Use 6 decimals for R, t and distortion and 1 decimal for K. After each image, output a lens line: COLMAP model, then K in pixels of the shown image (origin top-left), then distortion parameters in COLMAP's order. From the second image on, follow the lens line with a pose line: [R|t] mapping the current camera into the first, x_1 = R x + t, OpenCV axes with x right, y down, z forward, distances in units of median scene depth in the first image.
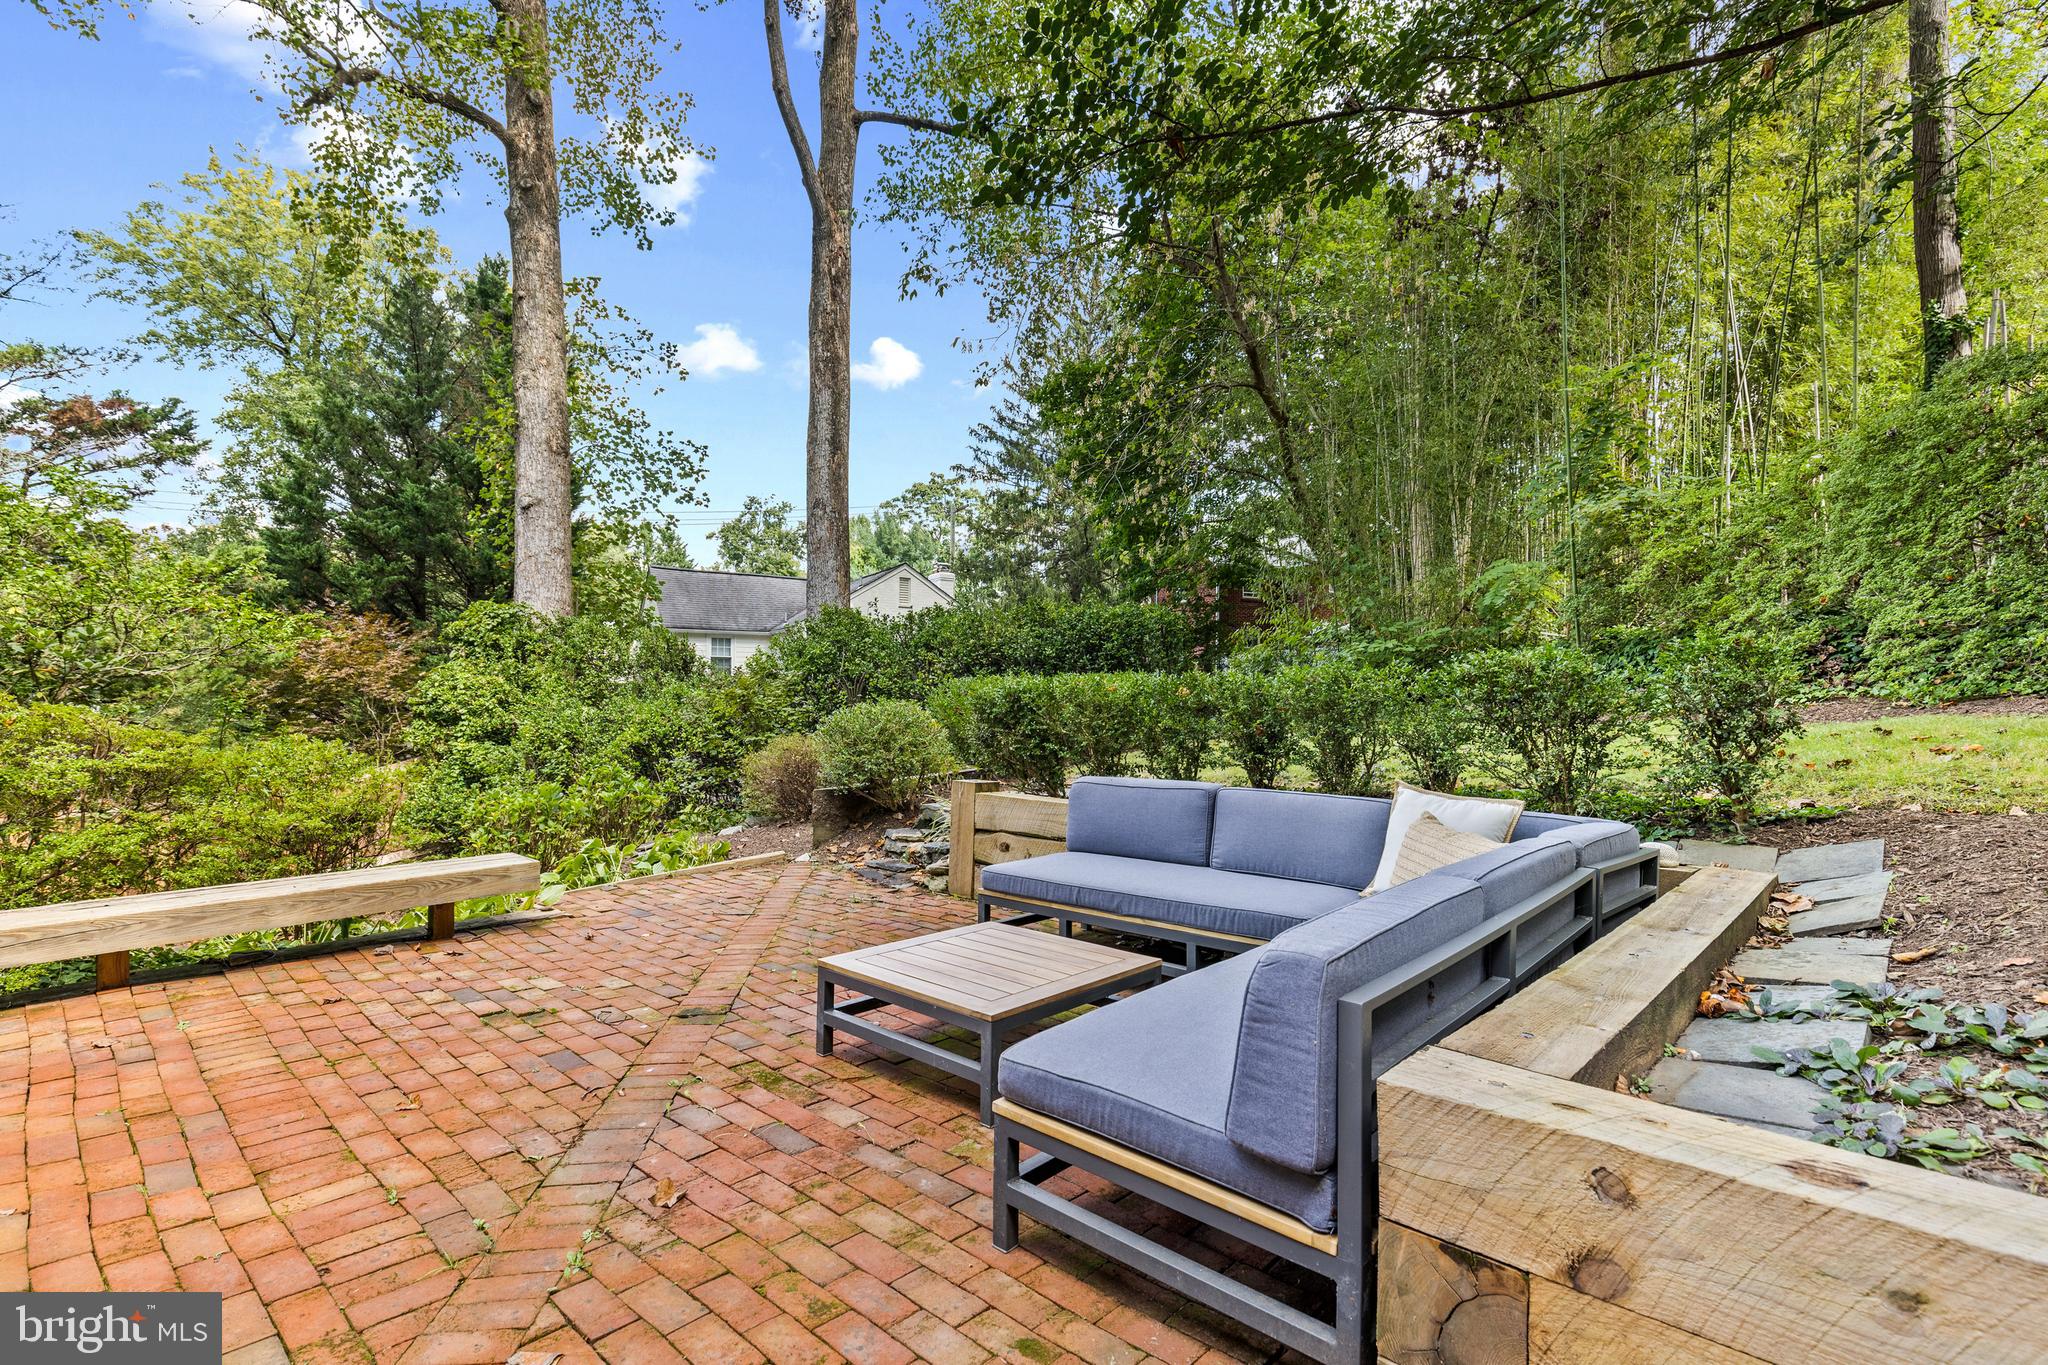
lens RADIAL K [[928.4, 0, 1020.9], [0, 928.4, 686.3], [0, 0, 1]] dist [-0.000469, -0.000392]
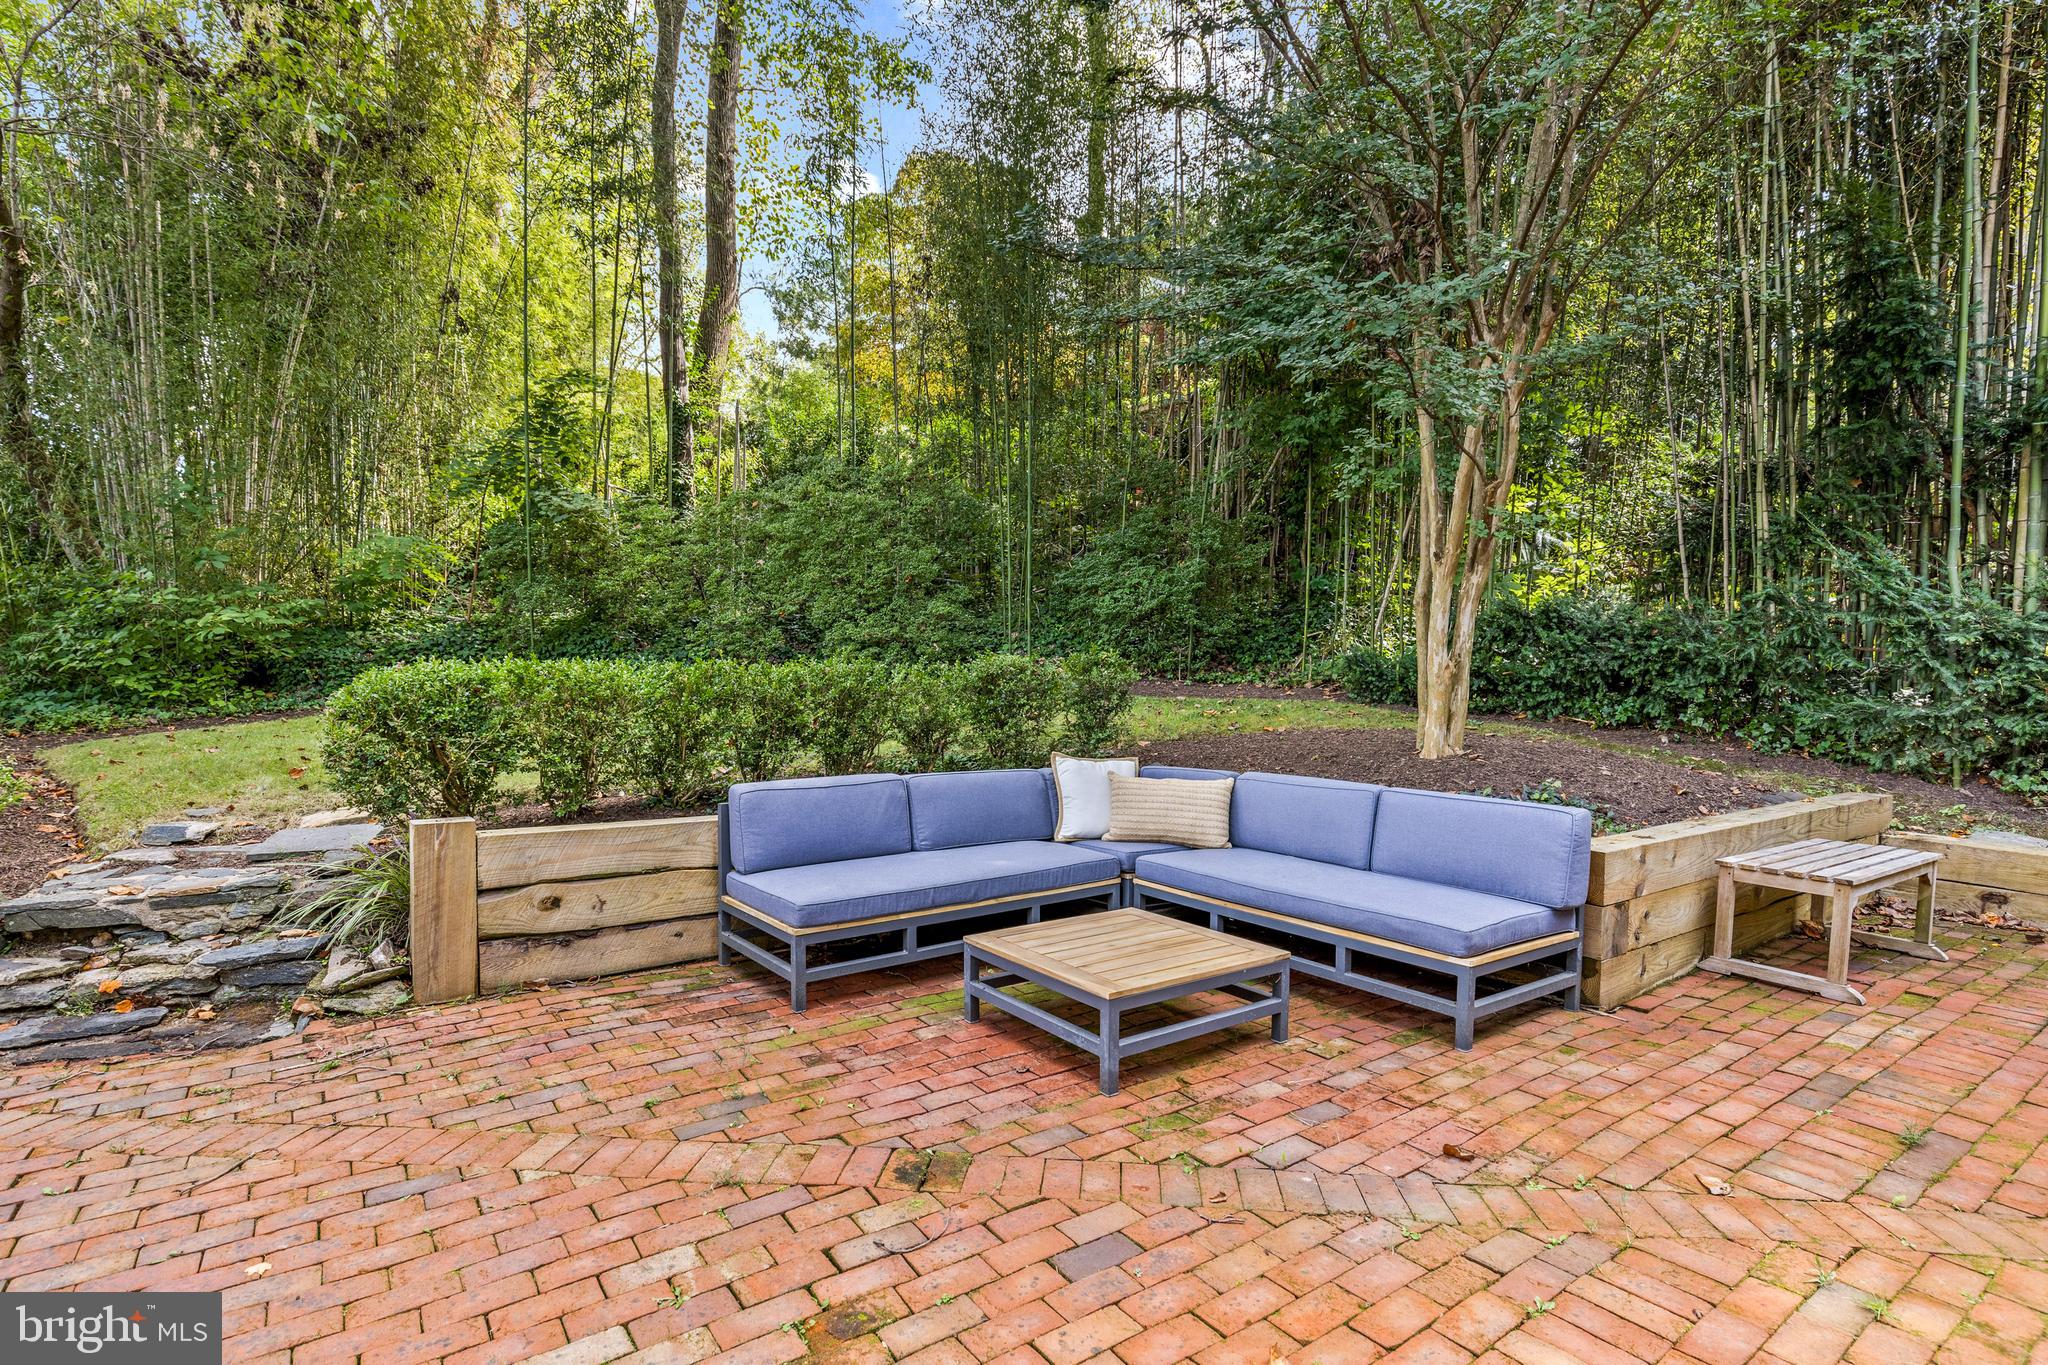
lens RADIAL K [[928.4, 0, 1020.9], [0, 928.4, 686.3], [0, 0, 1]] dist [-0.000469, -0.000392]
pose [[0.253892, -0.006731, 0.967209, -1.189676], [-0.014570, 0.999836, 0.010783, -0.008730], [-0.967123, -0.016830, 0.253752, 0.929046]]
